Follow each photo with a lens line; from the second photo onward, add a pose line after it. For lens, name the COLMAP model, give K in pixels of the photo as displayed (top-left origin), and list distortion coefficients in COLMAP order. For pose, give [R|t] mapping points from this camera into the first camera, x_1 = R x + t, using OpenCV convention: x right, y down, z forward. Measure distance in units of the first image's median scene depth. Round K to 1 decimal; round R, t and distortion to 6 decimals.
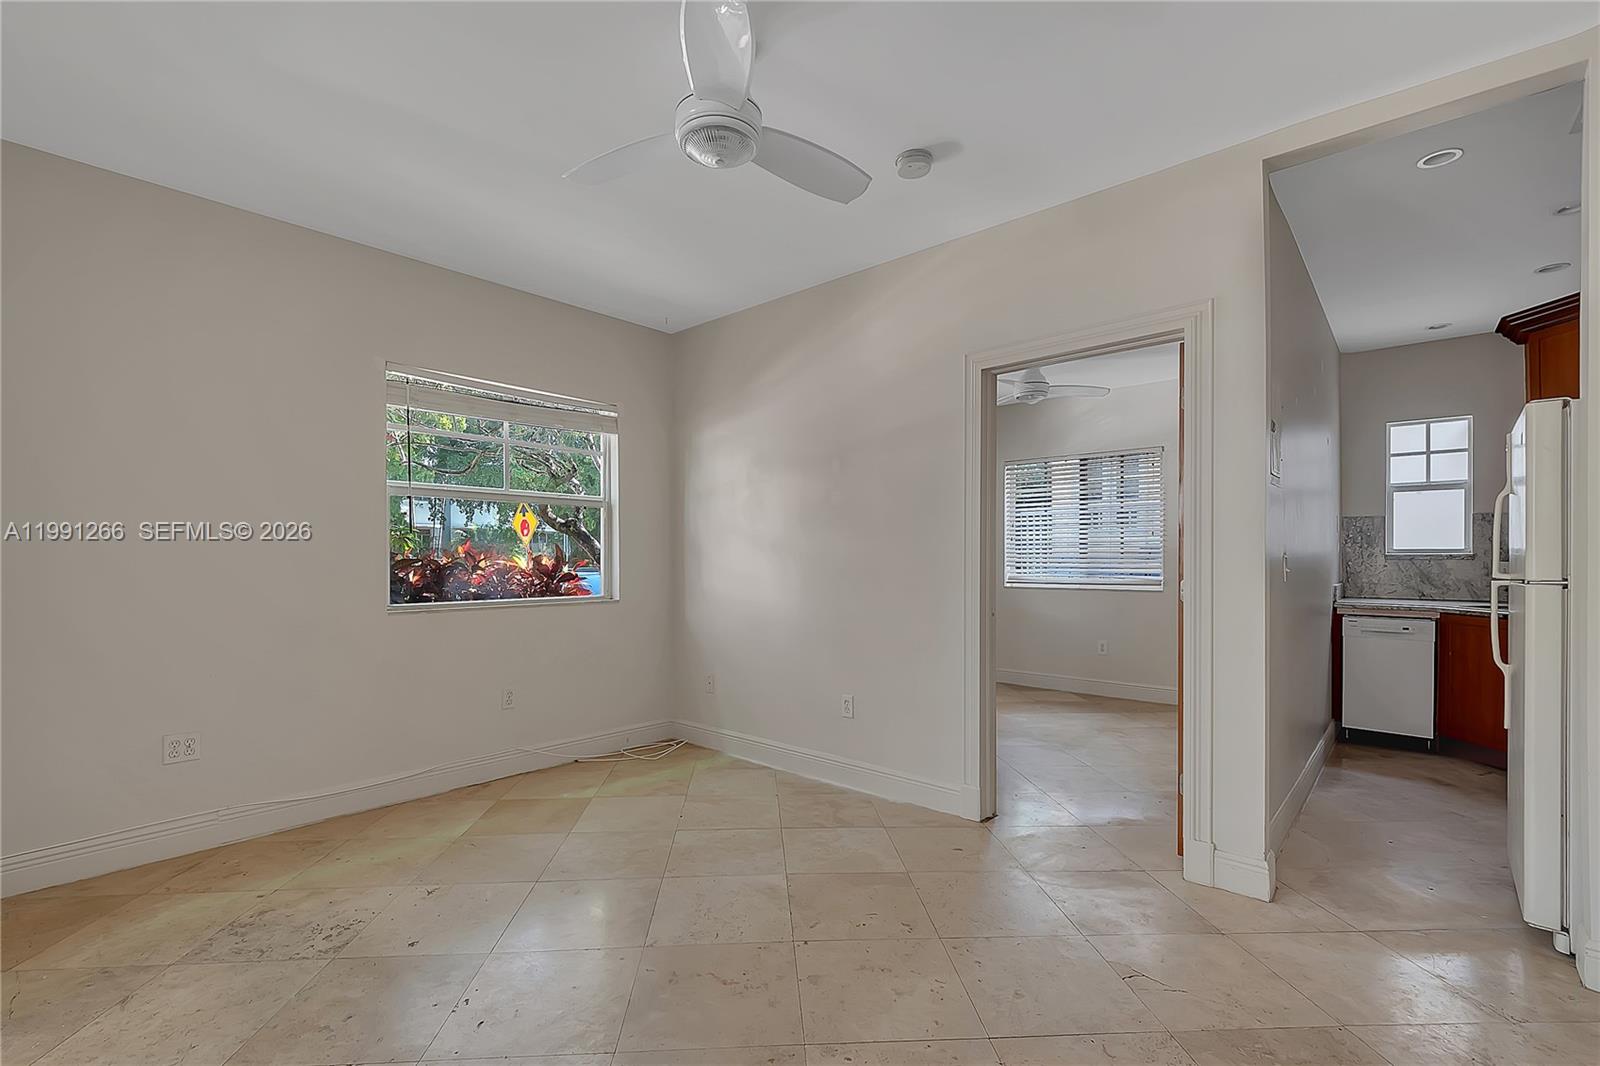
lens RADIAL K [[718.9, 0, 782.7], [0, 718.9, 555.8], [0, 0, 1]] dist [0.002189, -0.001354]
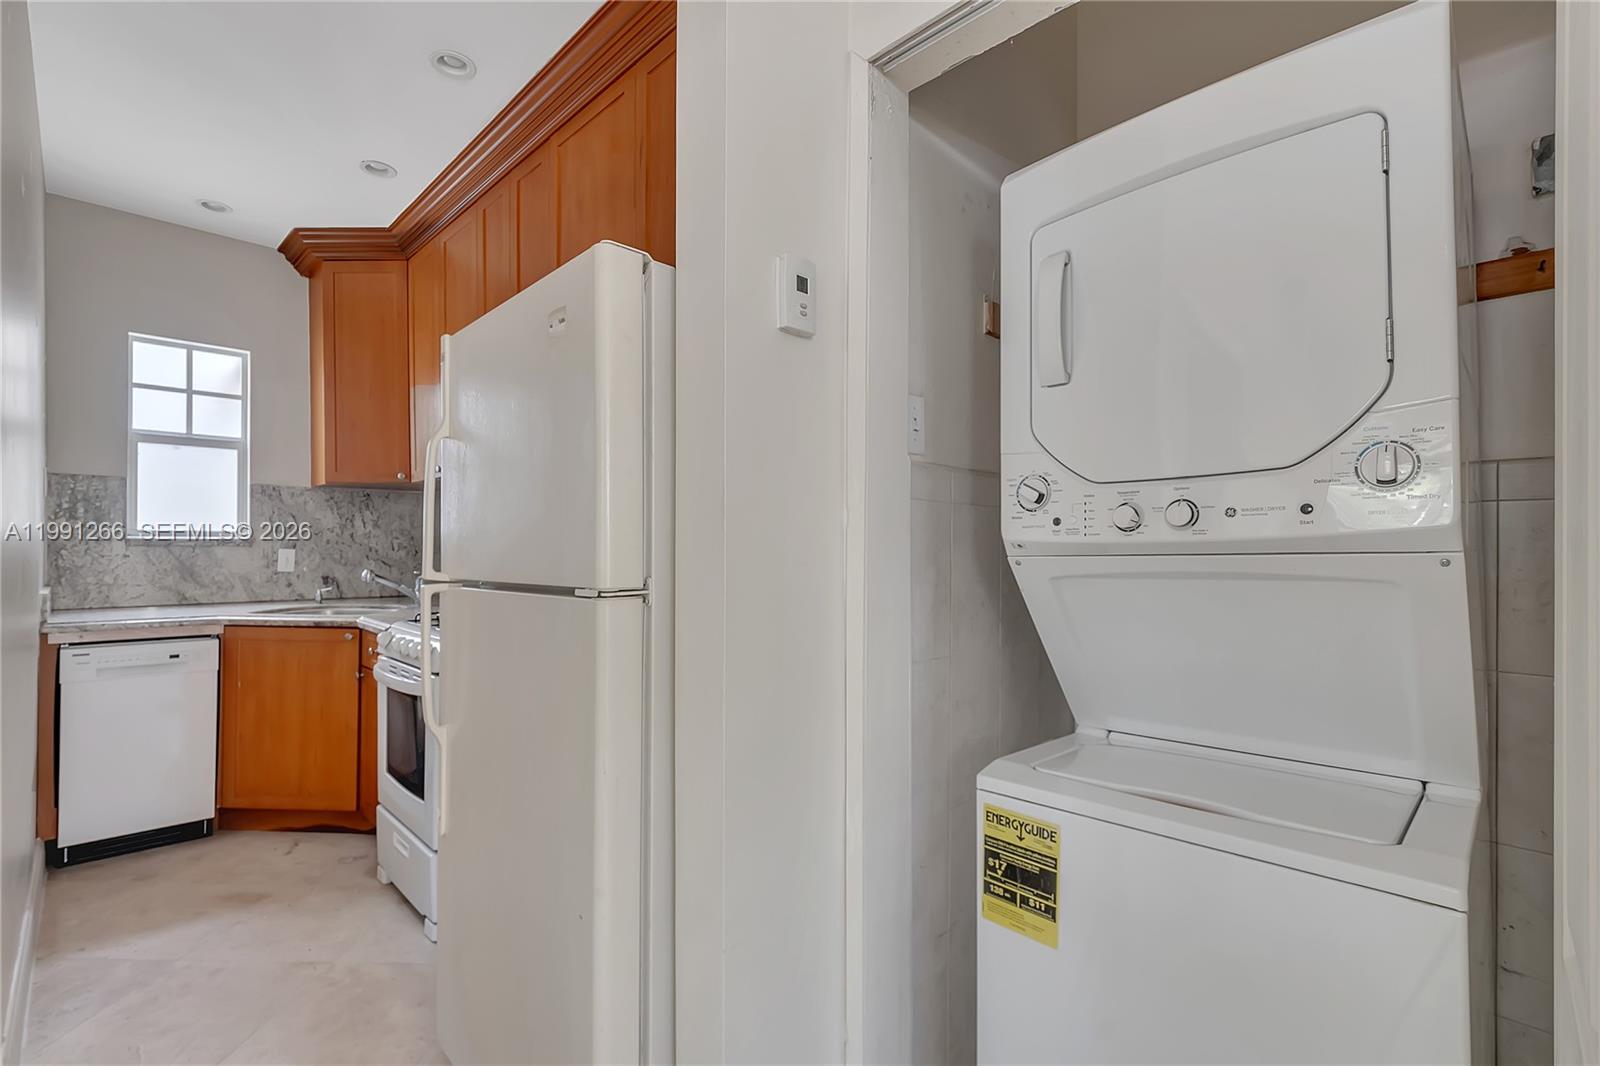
lens RADIAL K [[718.9, 0, 798.0], [0, 718.9, 549.9], [0, 0, 1]] dist [0.002189, -0.001354]
pose [[0.063317, -0.003264, 0.997988, 0.248234], [-0.006968, 0.999969, 0.003712, 0.002174], [-0.997969, -0.007189, 0.063292, 0.378247]]
